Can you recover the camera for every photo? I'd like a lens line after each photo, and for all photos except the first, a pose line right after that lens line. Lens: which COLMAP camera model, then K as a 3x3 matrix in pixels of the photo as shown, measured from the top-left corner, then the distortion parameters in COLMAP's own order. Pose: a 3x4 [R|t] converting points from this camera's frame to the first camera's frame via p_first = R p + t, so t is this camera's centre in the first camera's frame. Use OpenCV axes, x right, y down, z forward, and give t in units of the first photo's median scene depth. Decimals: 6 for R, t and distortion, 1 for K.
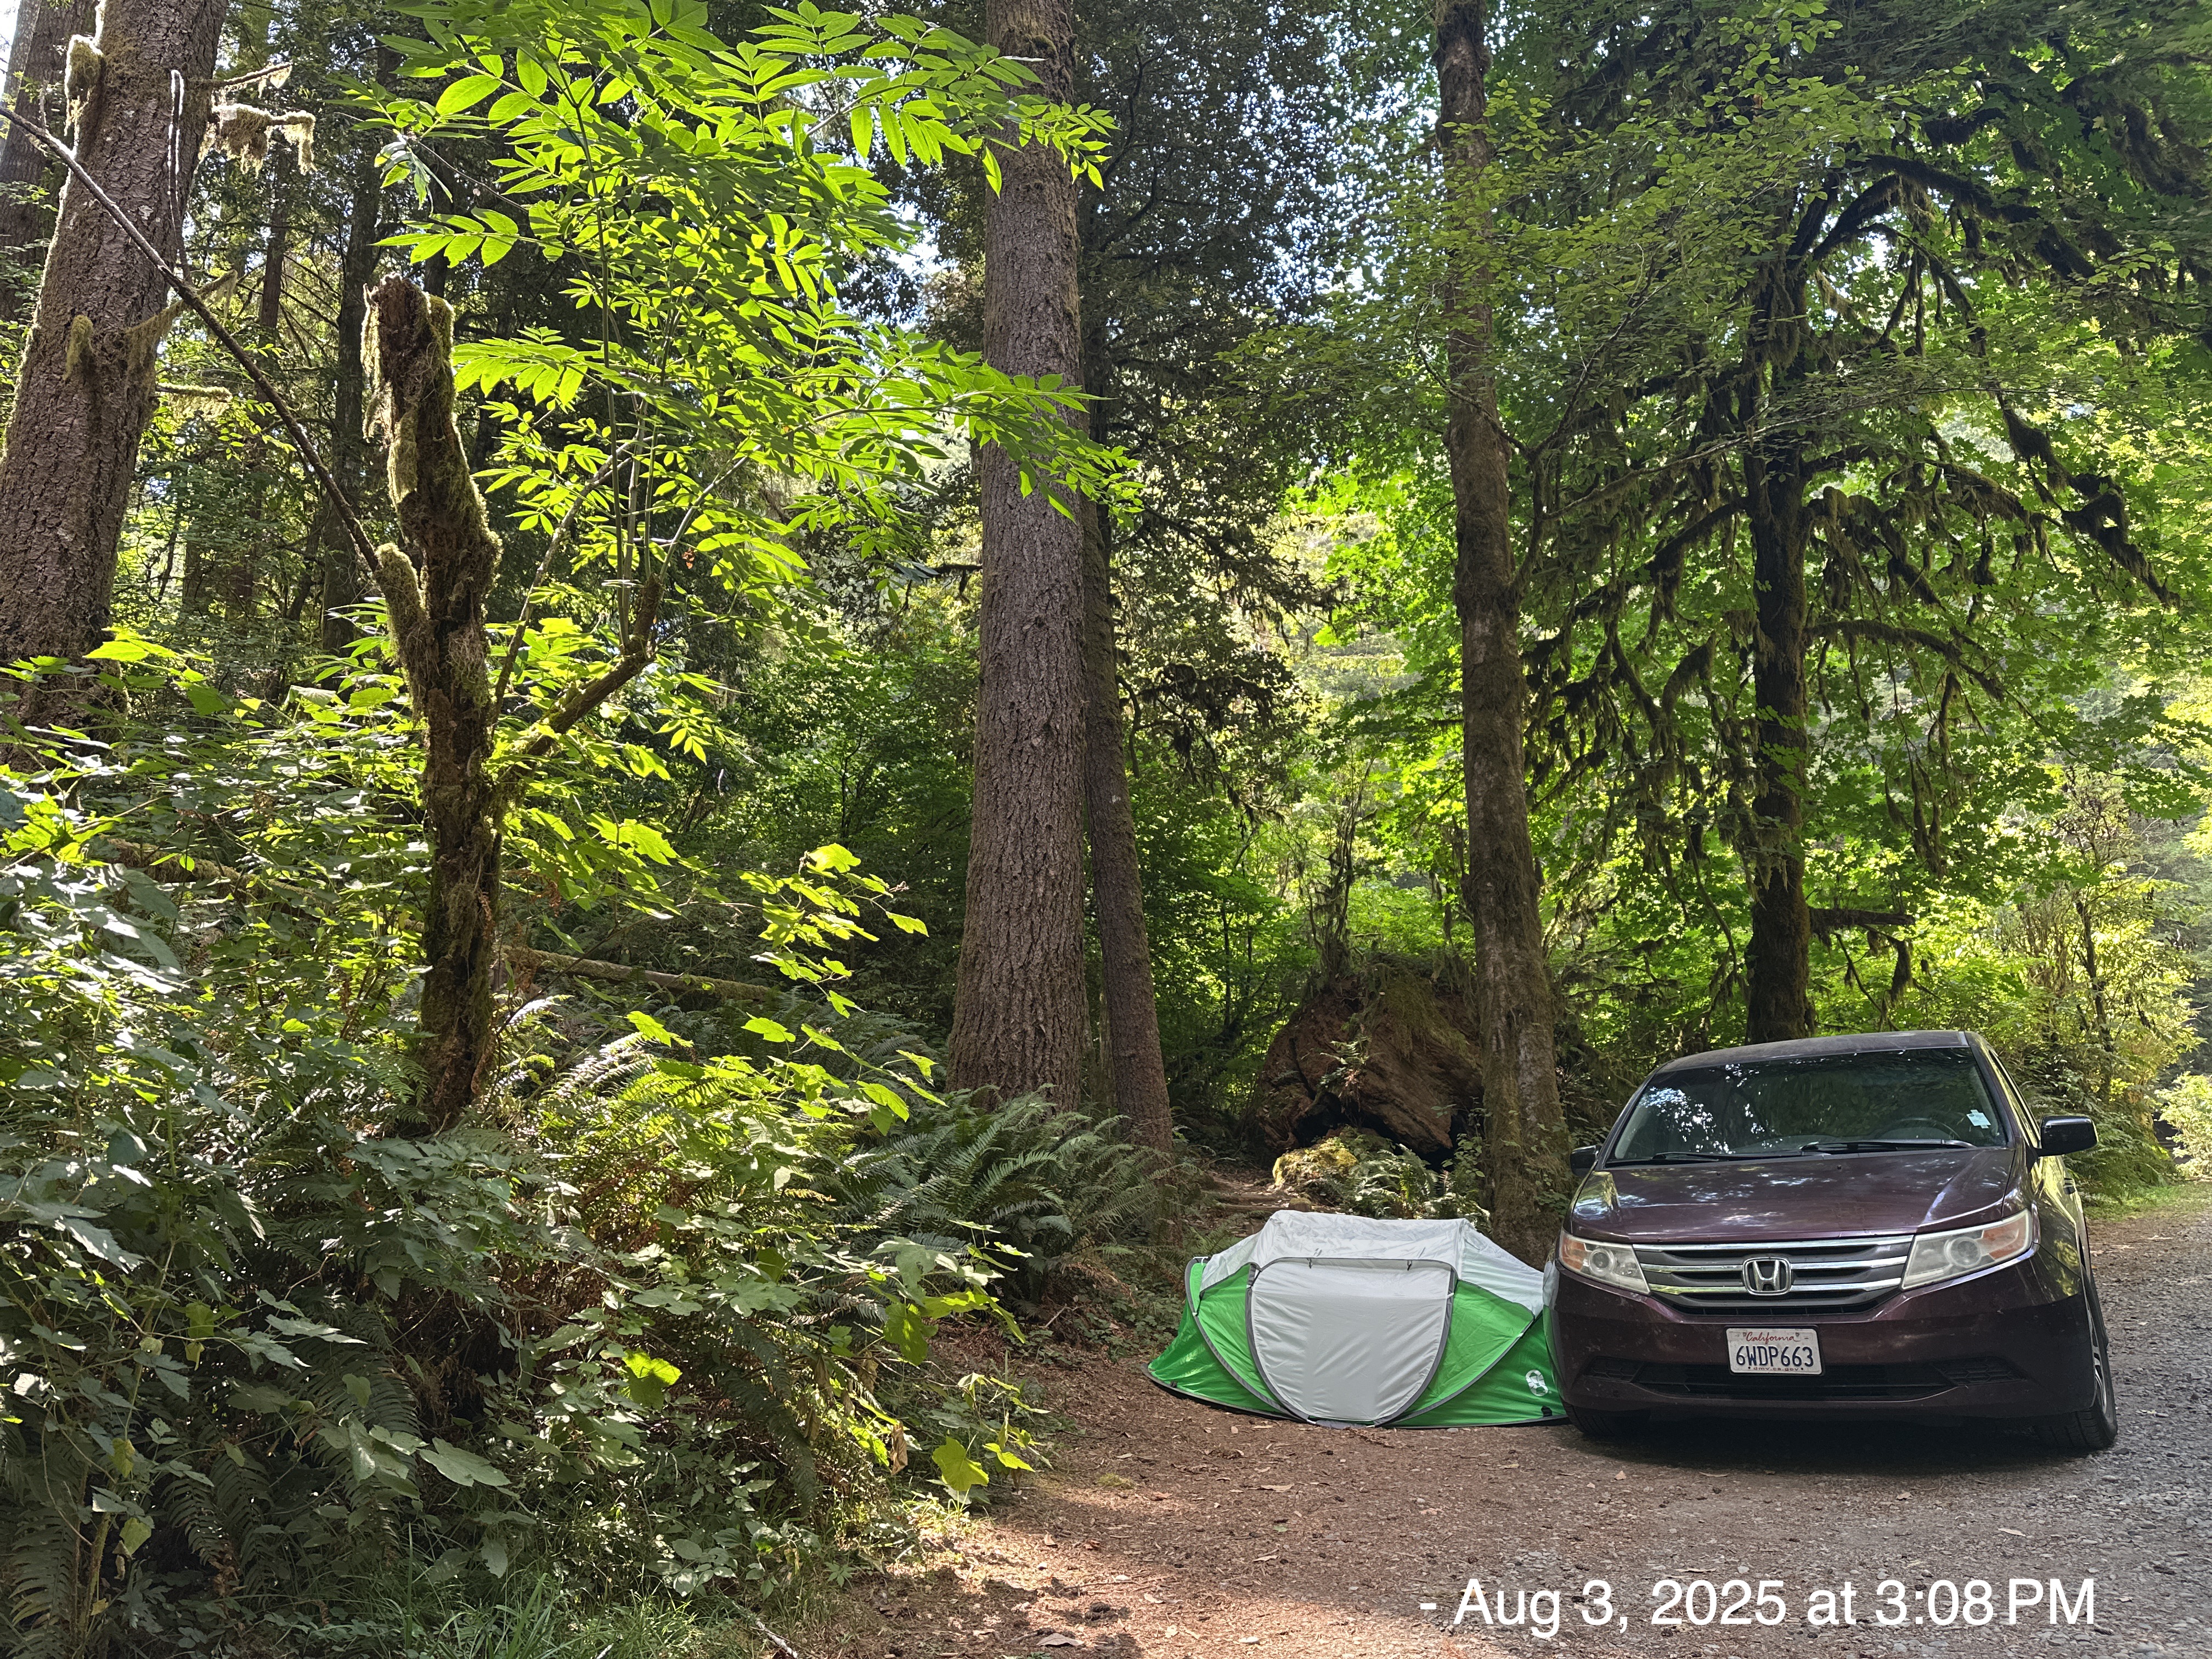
lens RADIAL K [[1549.4, 0, 1106.0], [0, 1549.4, 829.5], [0, 0, 1]] dist [0.095080, -0.112292]
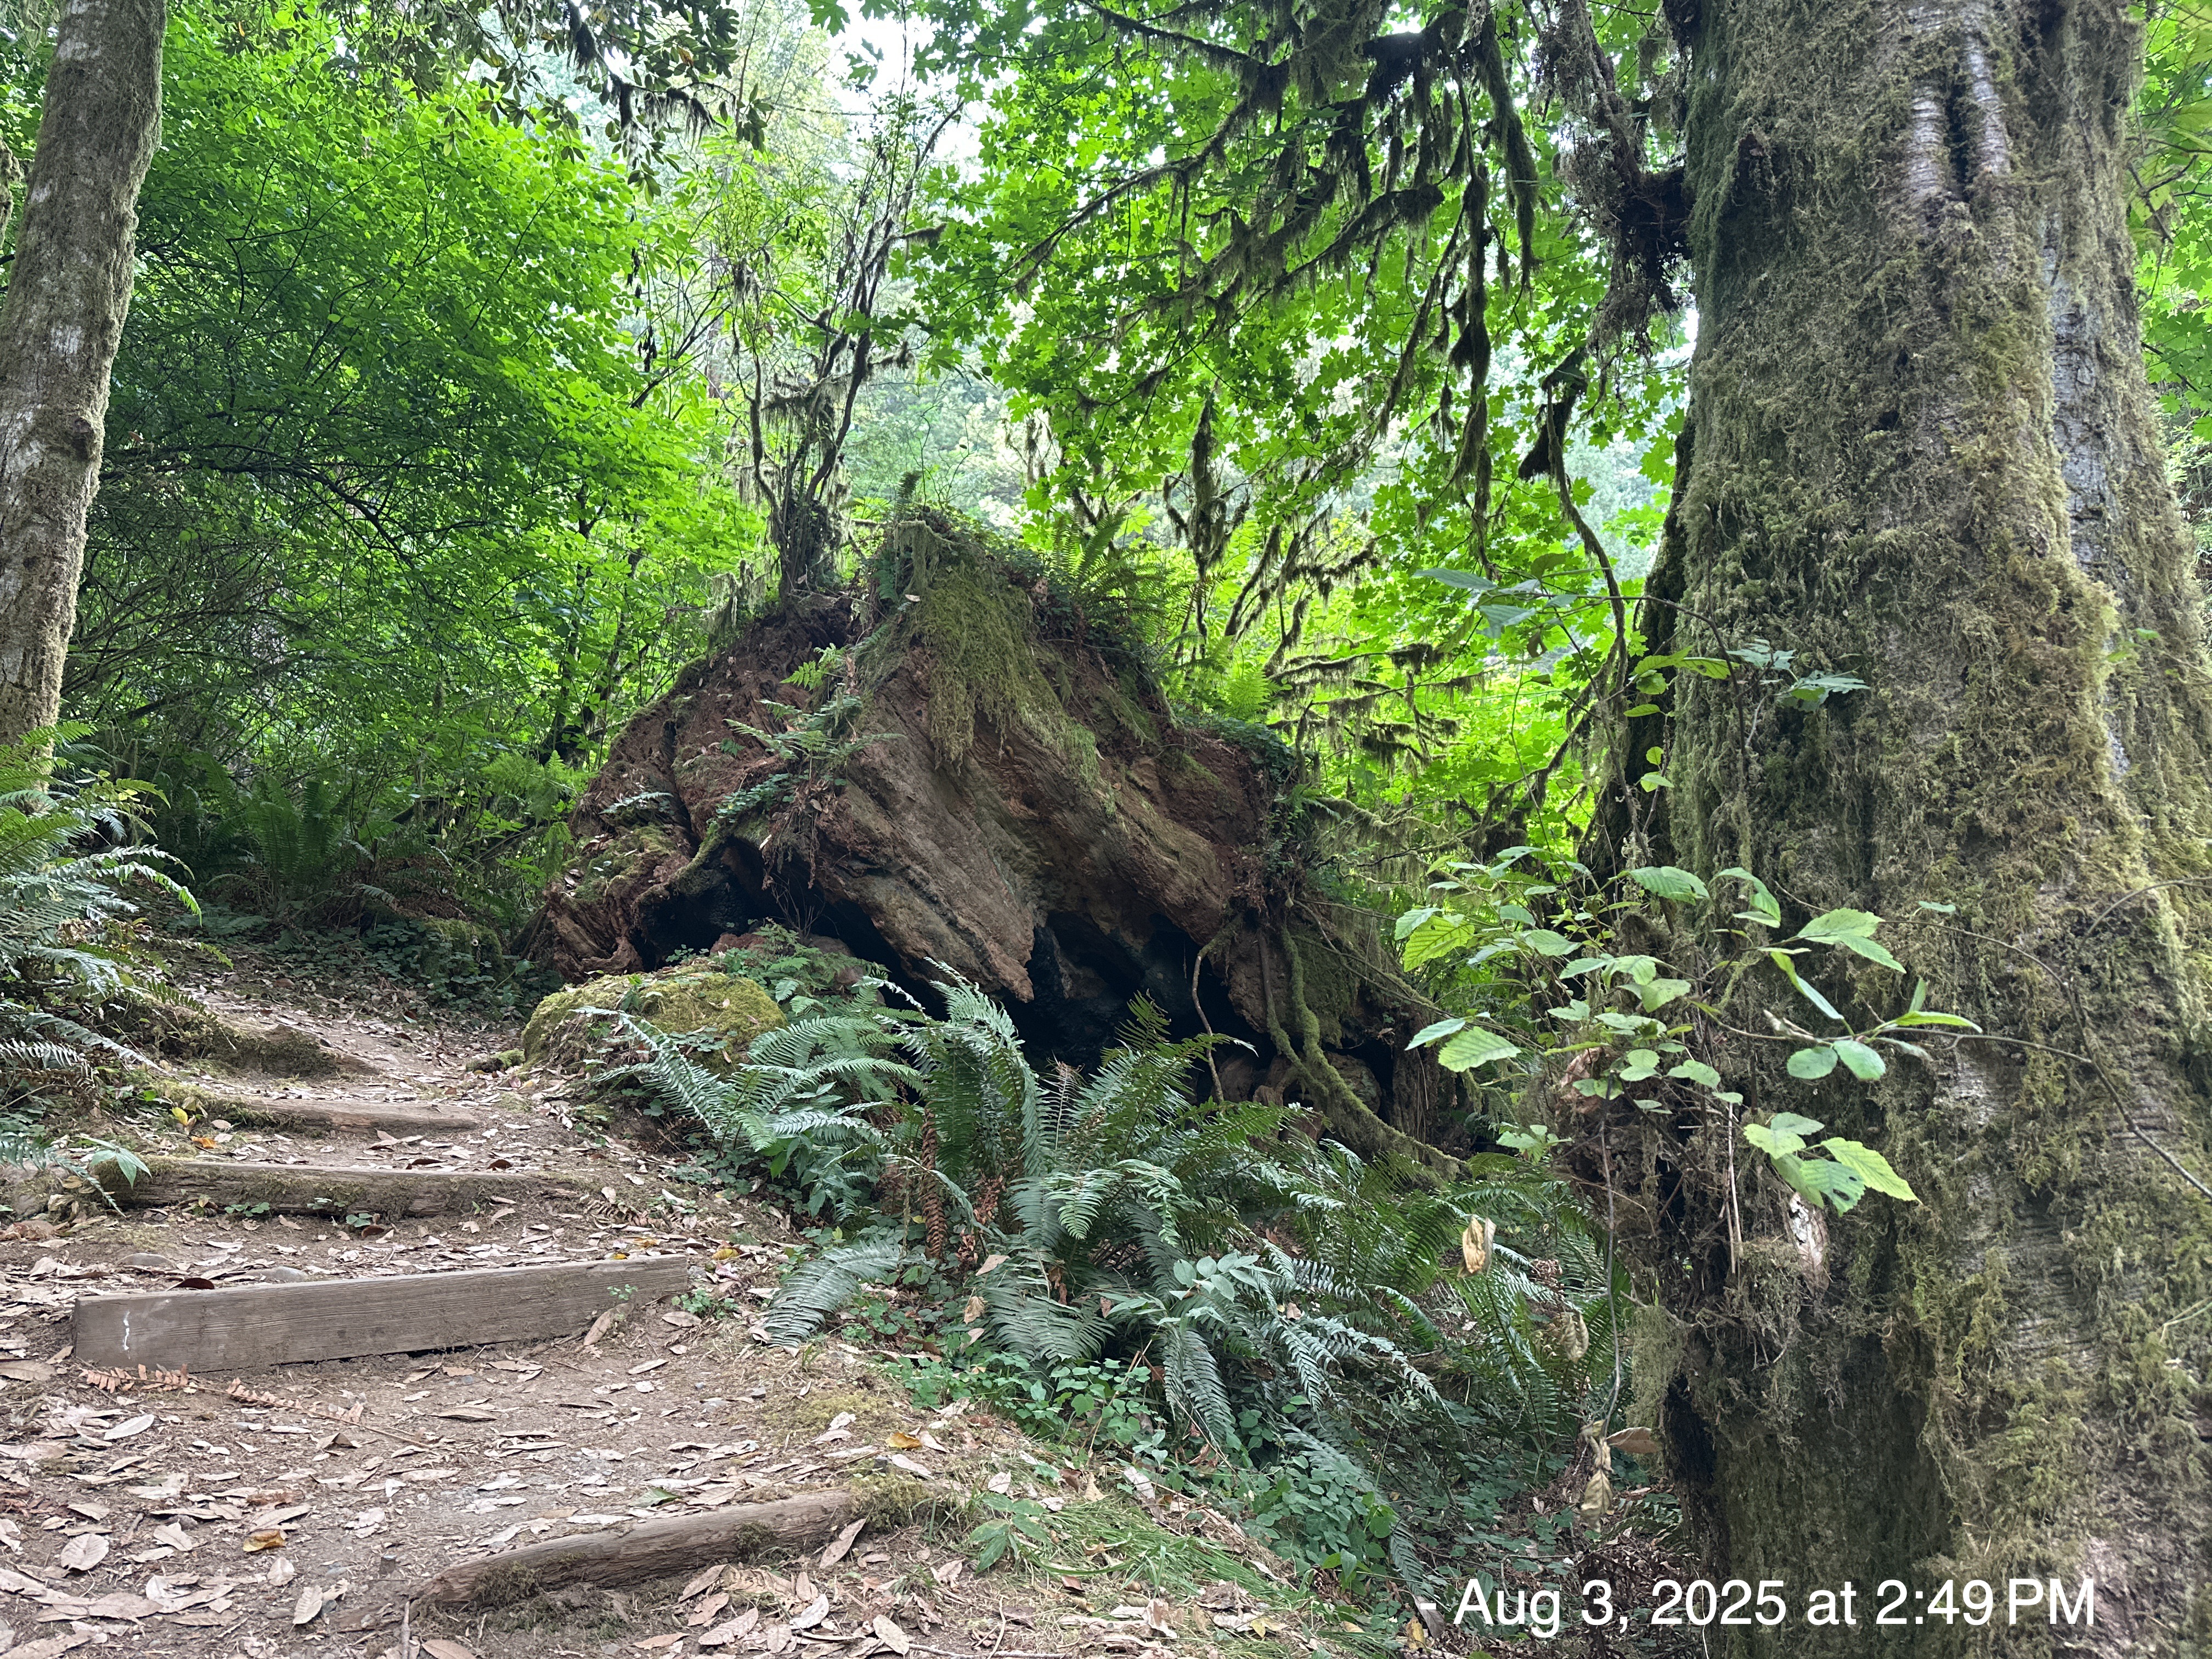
lens RADIAL K [[1549.4, 0, 1106.0], [0, 1549.4, 829.5], [0, 0, 1]] dist [0.095080, -0.112292]
pose [[0.936642, 0.116595, 0.330314, 0.093989], [-0.140763, 0.988774, 0.050127, 0.126450], [-0.320762, -0.093447, 0.942539, 0.568846]]
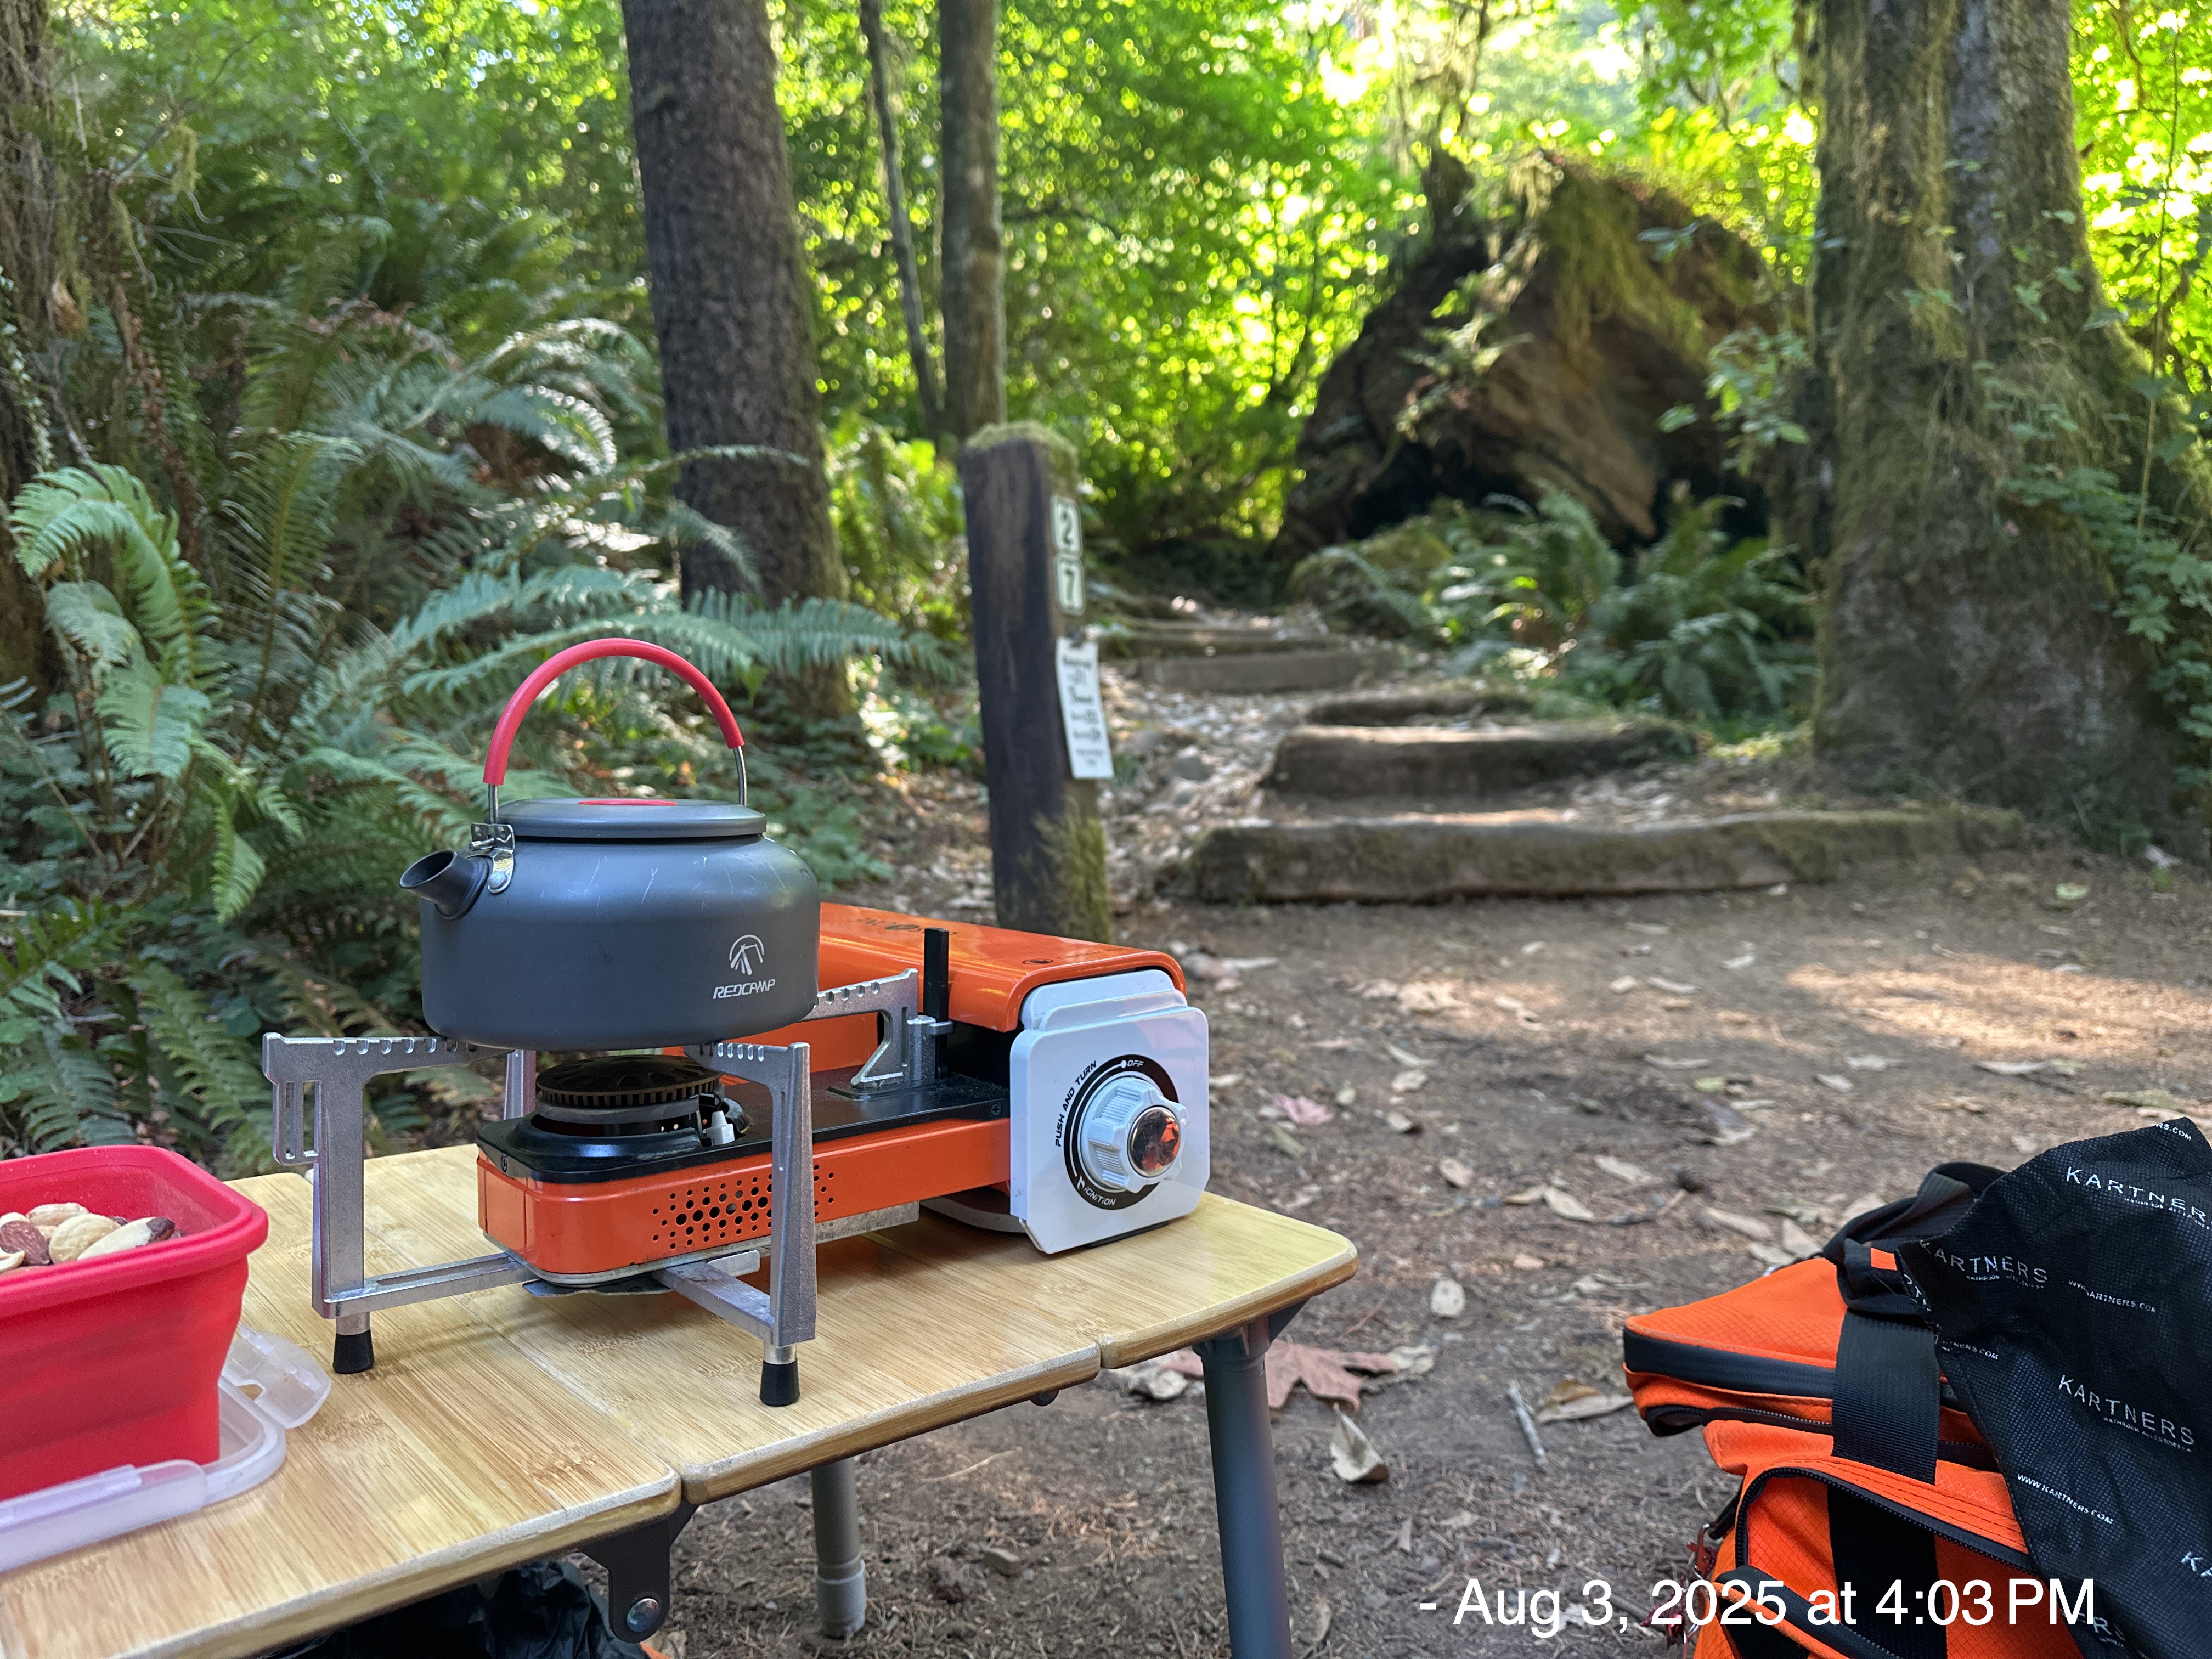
lens RADIAL K [[1549.4, 0, 1106.0], [0, 1549.4, 829.5], [0, 0, 1]] dist [0.095080, -0.112292]
pose [[0.995050, -0.002798, -0.099341, 0.084963], [0.032321, 0.954371, 0.296868, 0.125951], [0.093977, -0.298609, 0.949737, 0.420886]]
